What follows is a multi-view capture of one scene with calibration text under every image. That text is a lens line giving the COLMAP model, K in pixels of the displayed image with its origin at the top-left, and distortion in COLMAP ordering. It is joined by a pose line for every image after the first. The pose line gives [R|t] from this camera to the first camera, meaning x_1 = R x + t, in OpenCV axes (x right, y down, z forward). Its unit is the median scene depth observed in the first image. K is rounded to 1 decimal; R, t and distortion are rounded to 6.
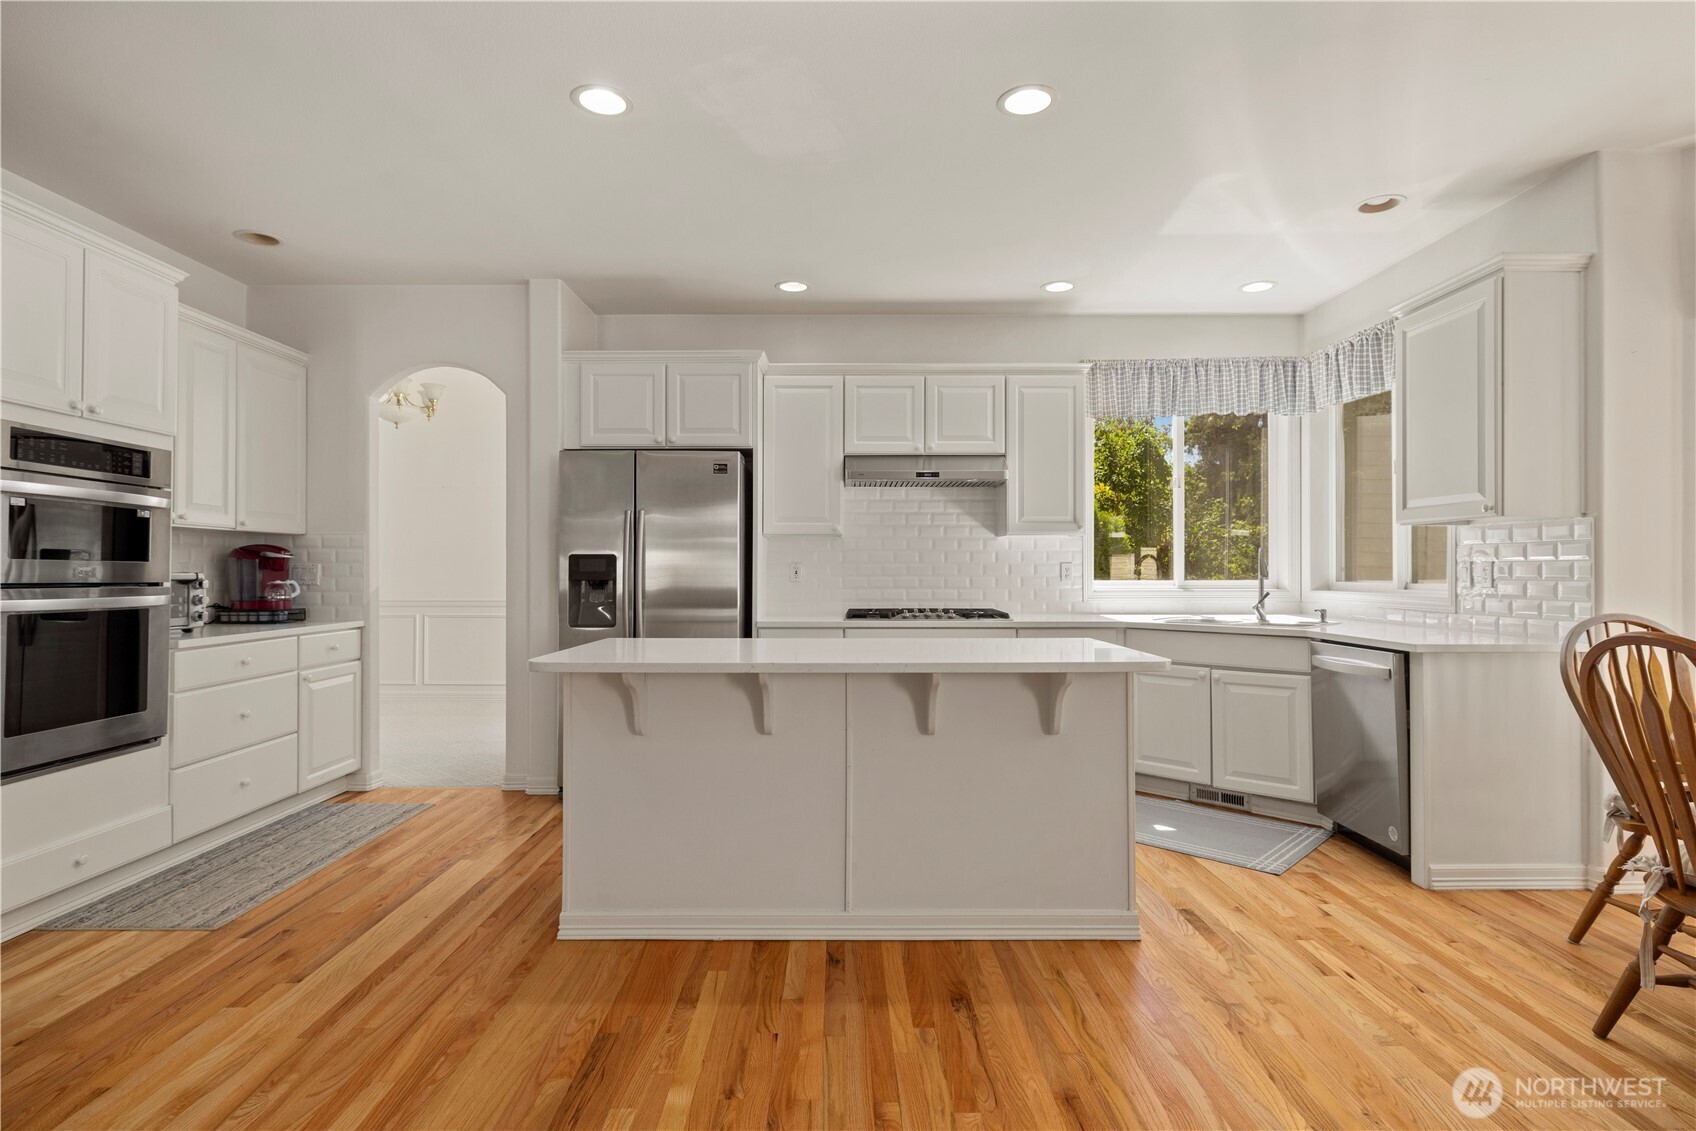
lens RADIAL K [[870.2, 0, 849.9], [0, 870.2, 565.9], [0, 0, 1]] dist [0.000640, 0.001483]
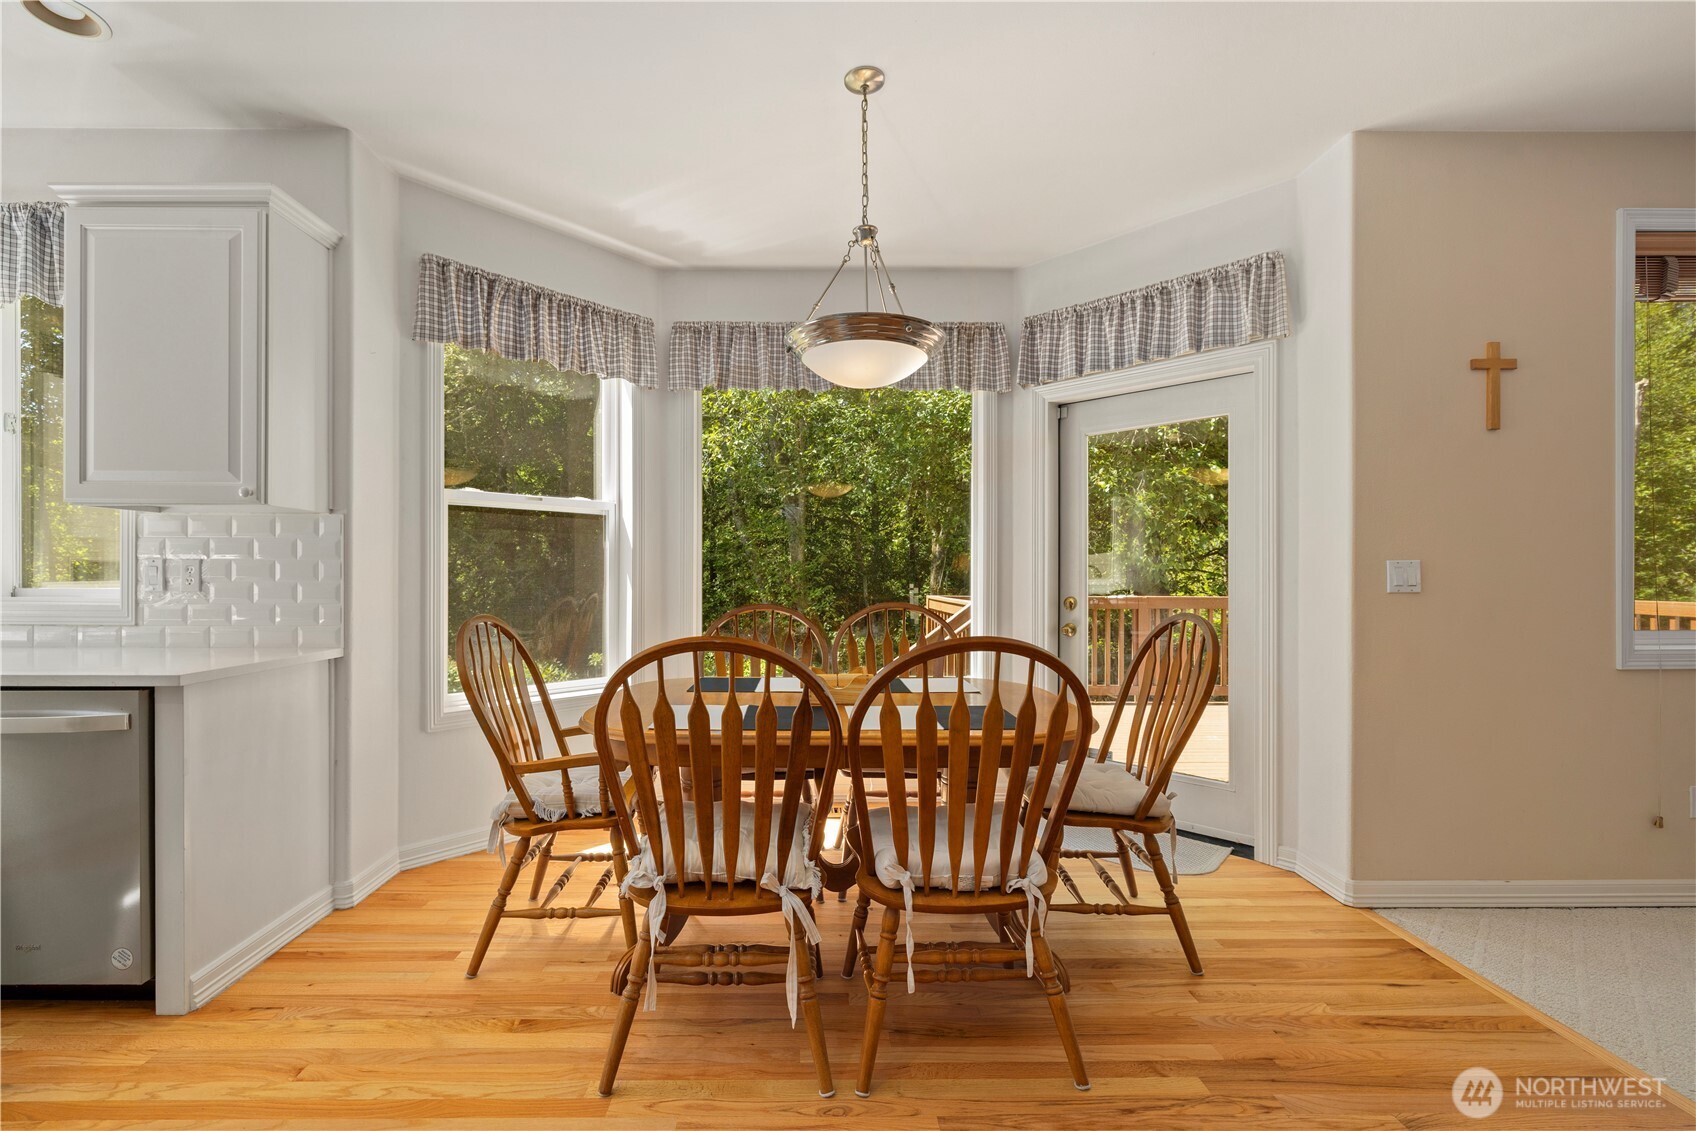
lens RADIAL K [[714.4, 0, 809.0], [0, 714.4, 575.1], [0, 0, 1]] dist [-0.003014, 0.001557]
pose [[0.002366, -0.005101, 0.999984, 0.062575], [-0.008133, 0.999954, 0.005120, 0.001671], [-0.999964, -0.008145, 0.002325, 0.399987]]
